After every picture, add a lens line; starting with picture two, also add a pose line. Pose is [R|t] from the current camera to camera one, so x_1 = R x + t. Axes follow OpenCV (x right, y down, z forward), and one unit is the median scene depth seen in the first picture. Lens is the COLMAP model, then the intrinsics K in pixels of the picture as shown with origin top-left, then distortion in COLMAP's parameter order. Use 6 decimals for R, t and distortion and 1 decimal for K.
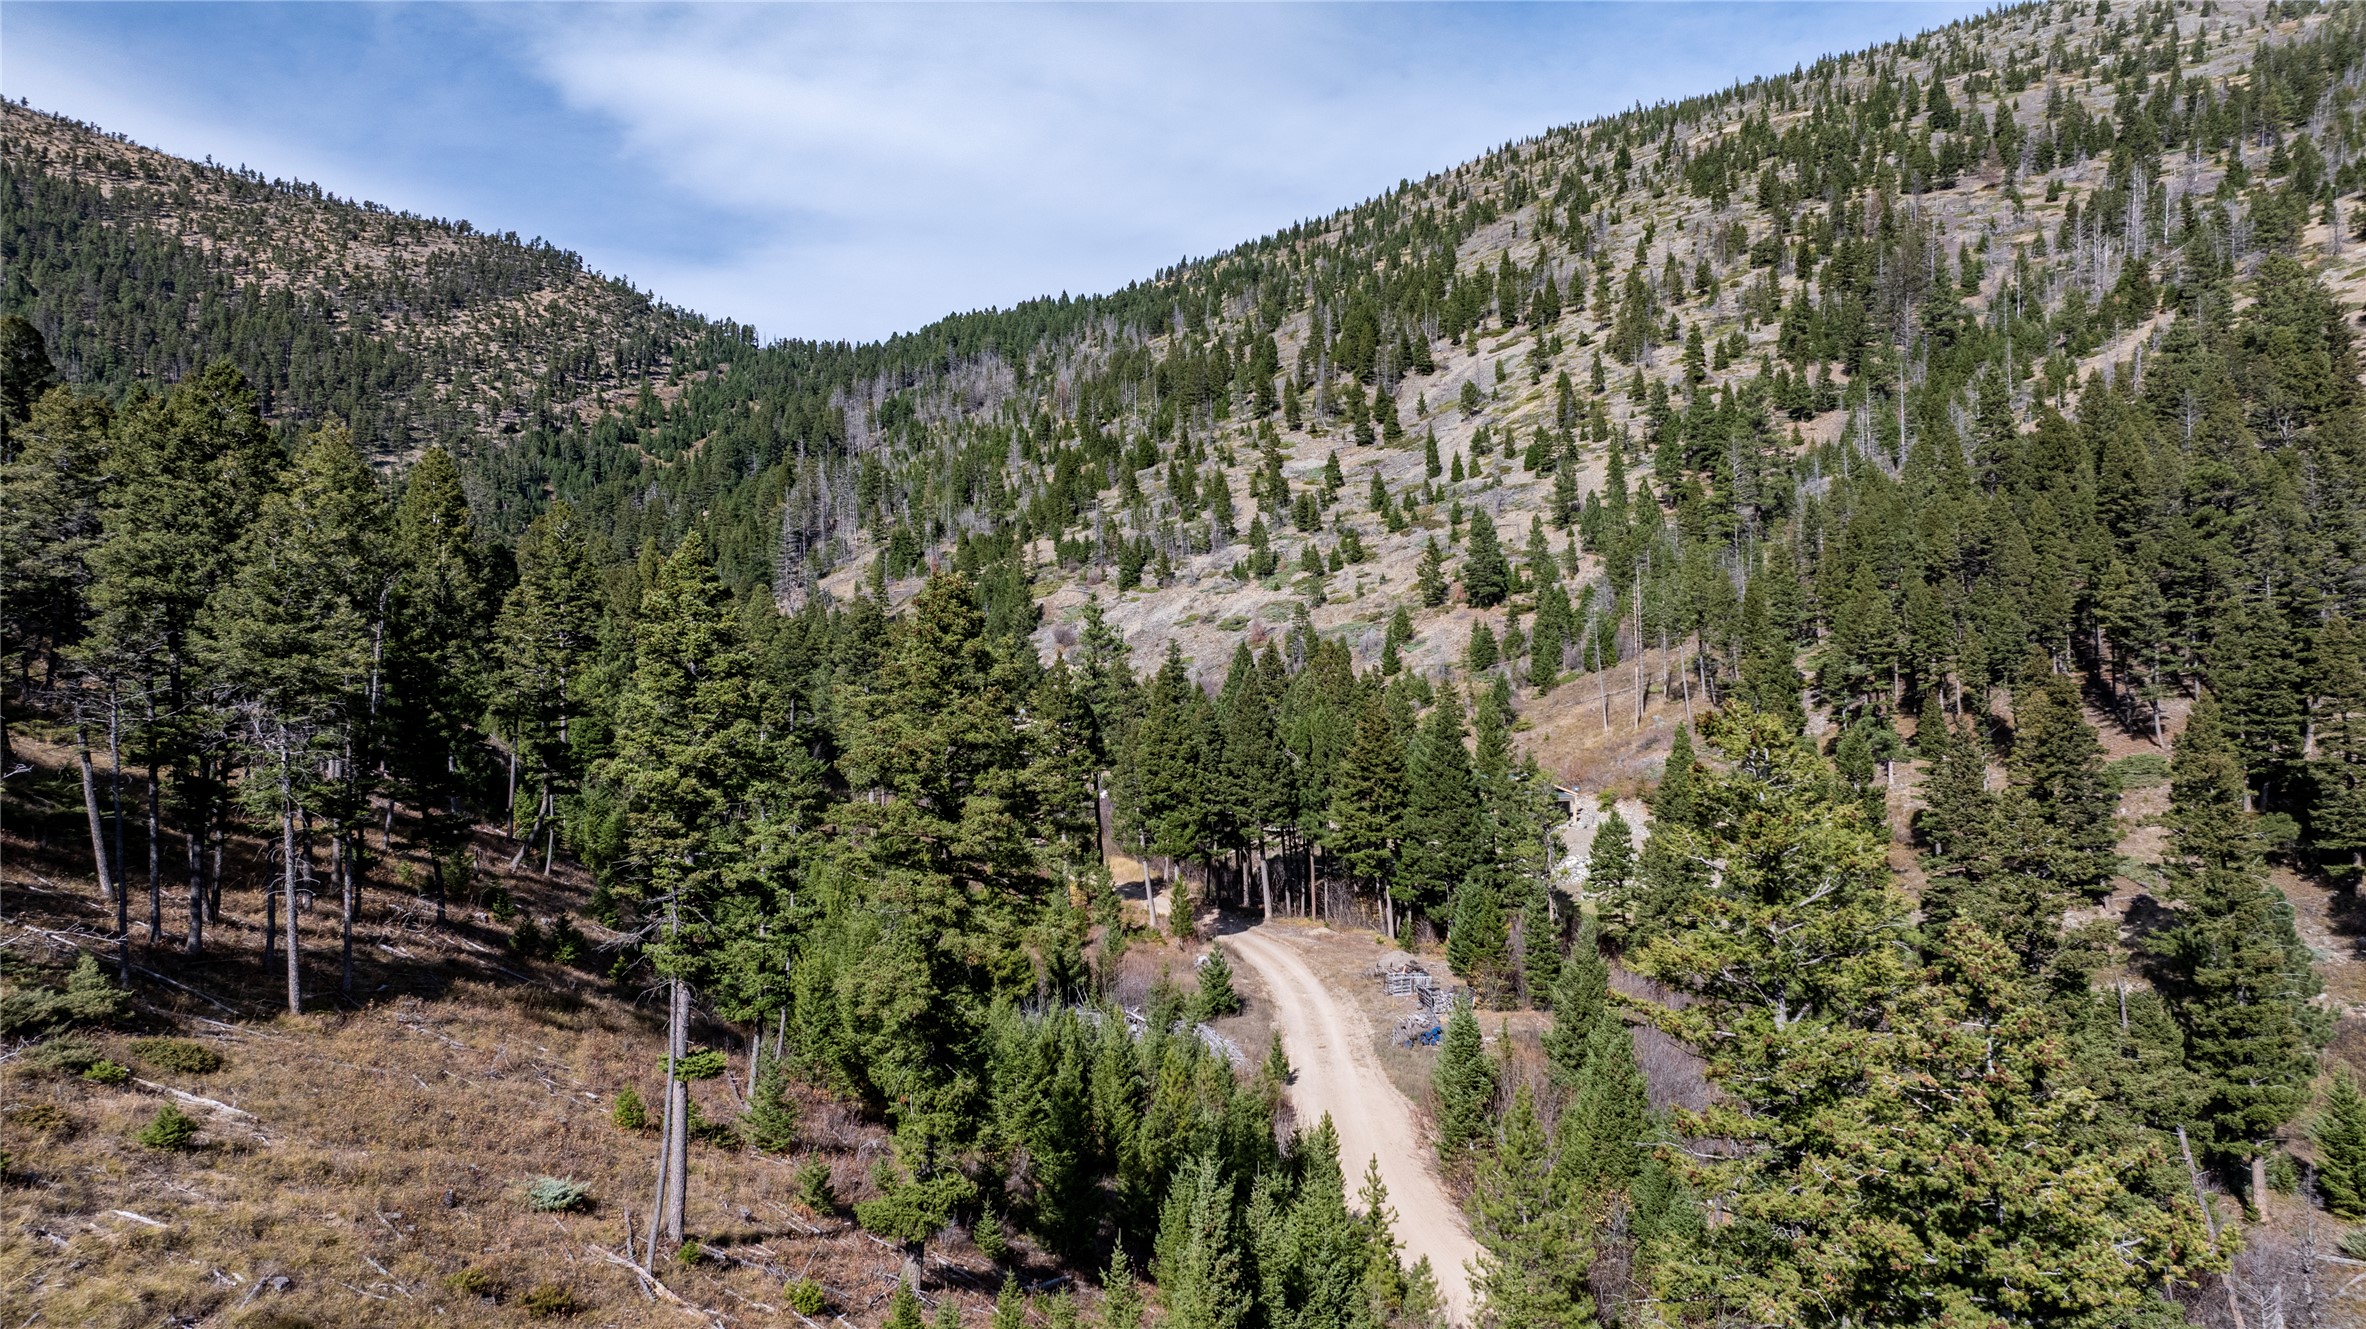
lens RADIAL K [[1681.3, 0, 1198.8], [0, 1681.3, 666.2], [0, 0, 1]] dist [-0.030909, 0.023377]
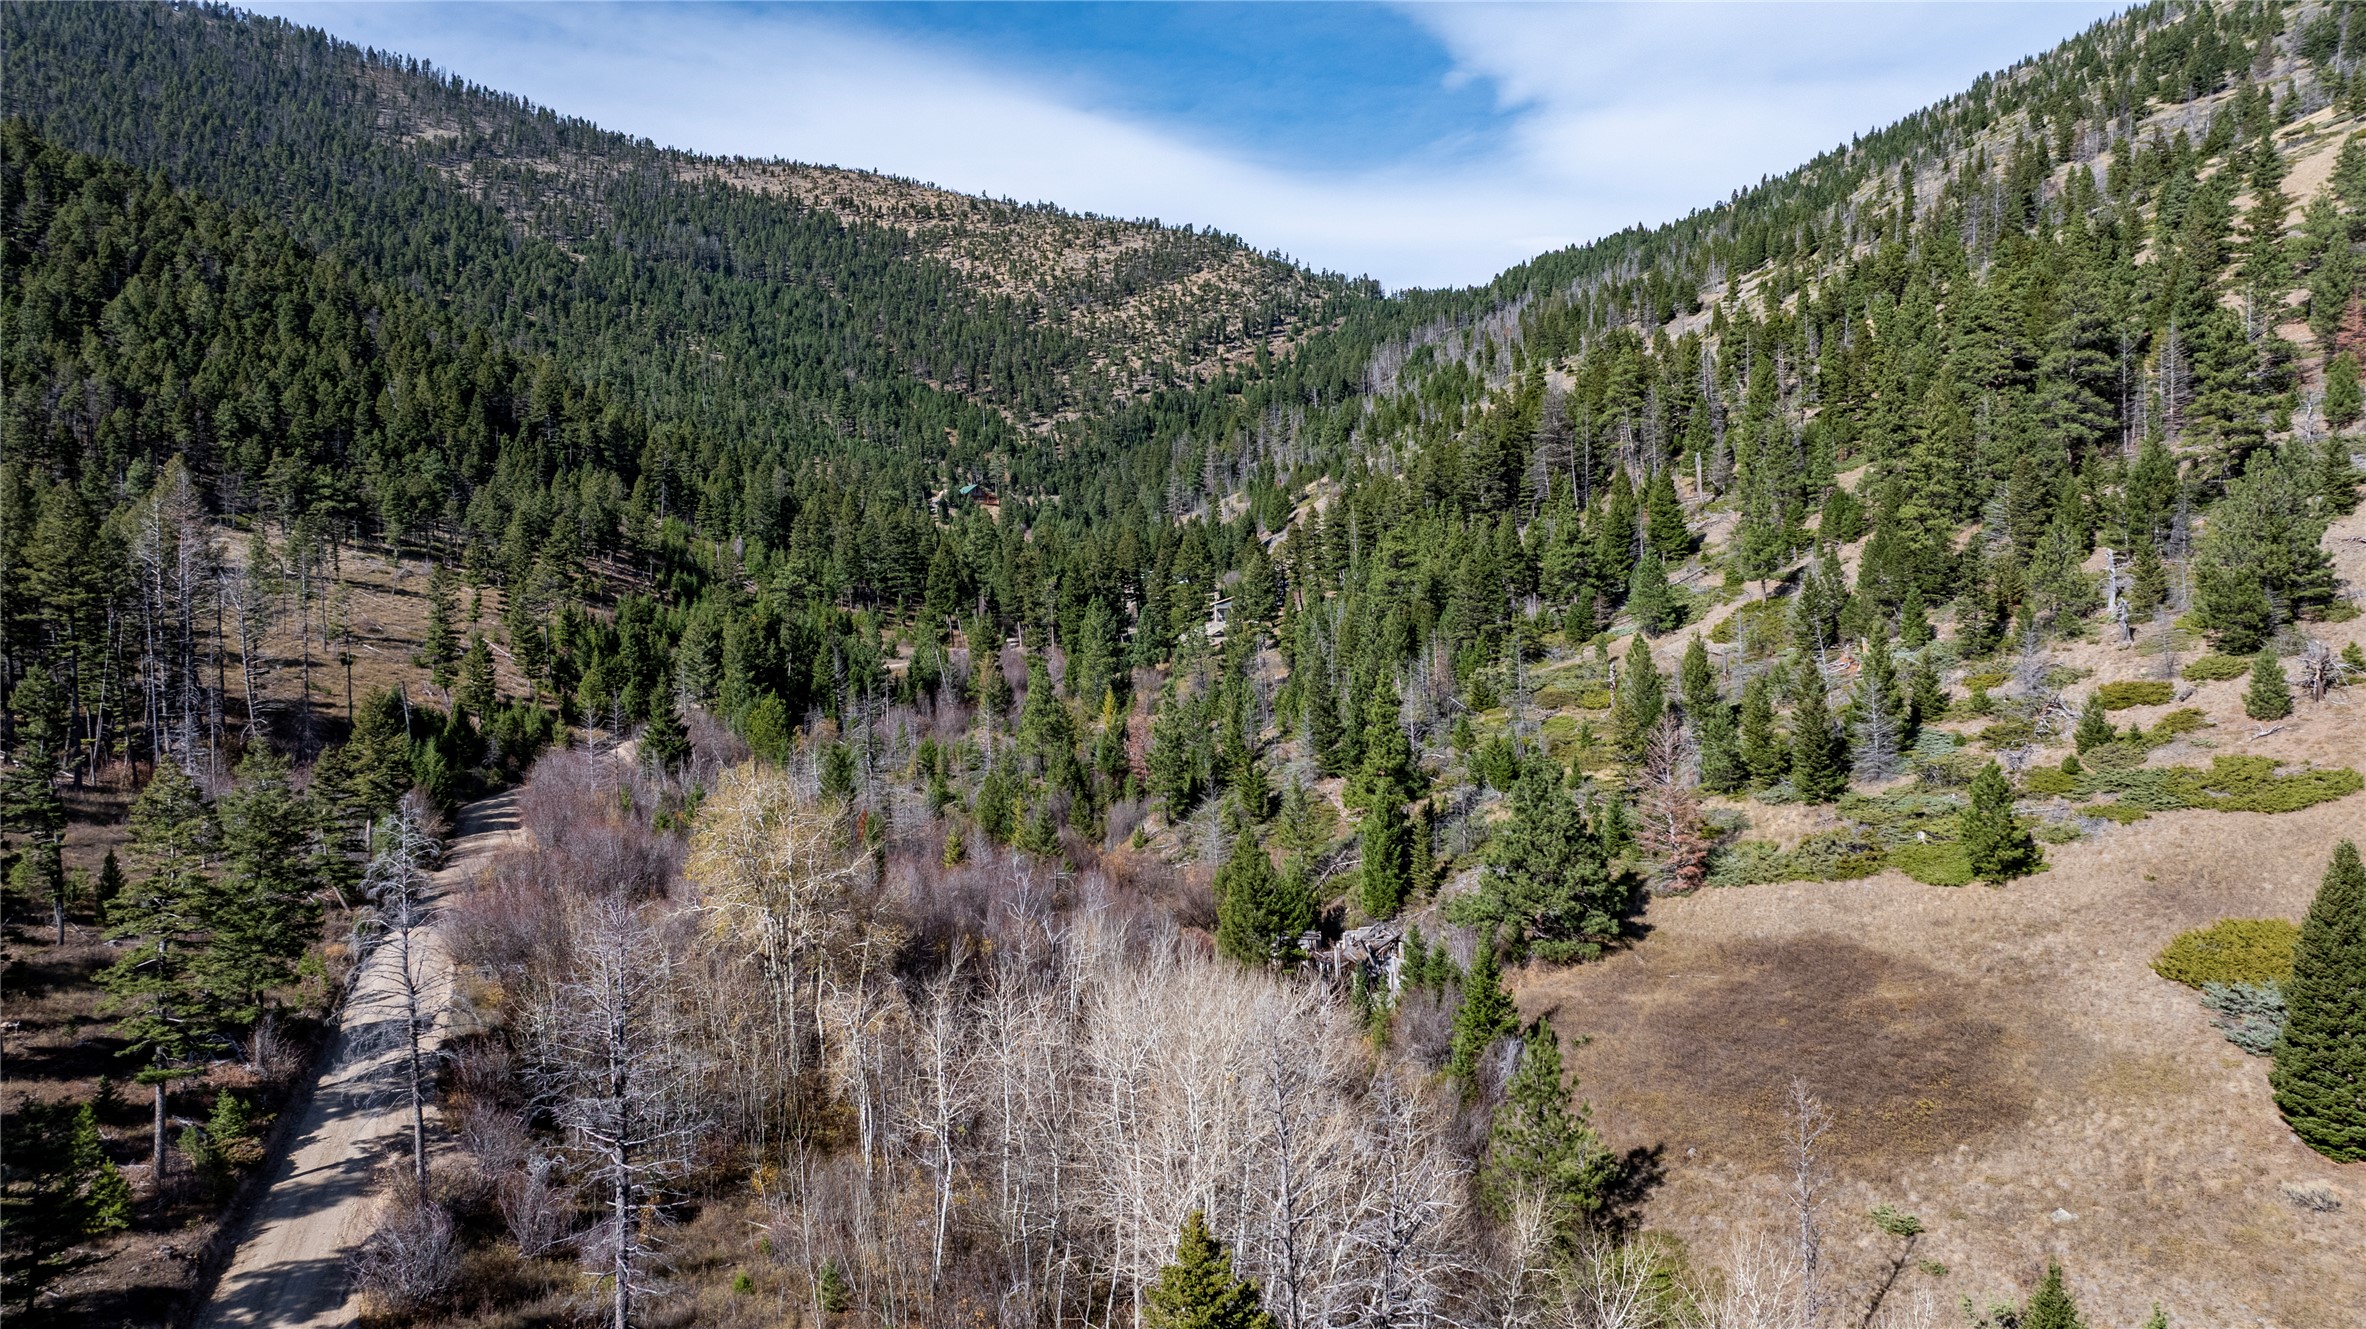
lens RADIAL K [[1681.3, 0, 1174.5], [0, 1681.3, 659.6], [0, 0, 1]] dist [-0.030909, 0.023377]
pose [[0.882163, 0.009802, -0.470842, 0.254251], [0.013094, 0.998886, 0.045329, 0.012230], [0.470762, -0.046153, 0.881052, -0.182185]]
